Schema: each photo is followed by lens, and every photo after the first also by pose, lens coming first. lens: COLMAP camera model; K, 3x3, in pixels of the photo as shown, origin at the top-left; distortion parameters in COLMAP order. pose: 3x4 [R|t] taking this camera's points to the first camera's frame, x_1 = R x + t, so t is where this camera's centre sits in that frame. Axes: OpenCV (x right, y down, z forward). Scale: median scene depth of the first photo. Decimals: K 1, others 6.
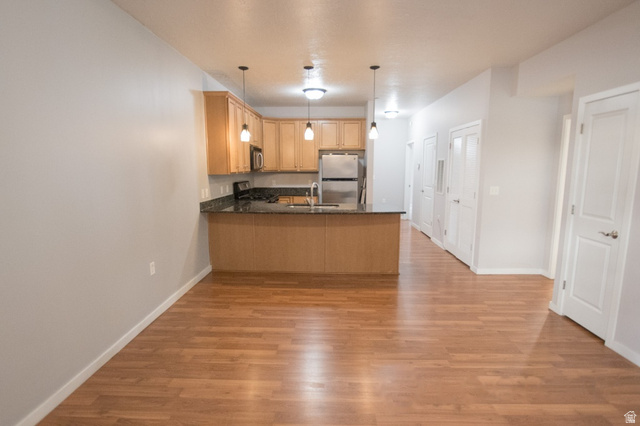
lens RADIAL K [[331.3, 0, 323.4], [0, 331.3, 212.9], [0, 0, 1]] dist [-0.023561, 0.003924]
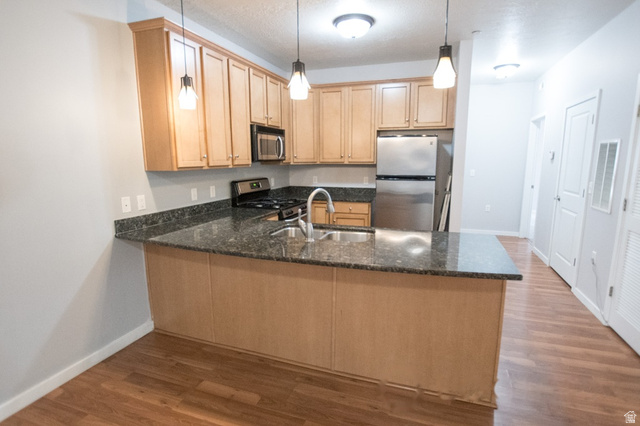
lens RADIAL K [[331.3, 0, 323.9], [0, 331.3, 215.3], [0, 0, 1]] dist [-0.023561, 0.003924]
pose [[0.953707, 0.047763, -0.296920, 0.129828], [-0.037719, 0.998509, 0.039467, -0.071590], [0.298362, -0.026440, 0.954087, 0.530925]]
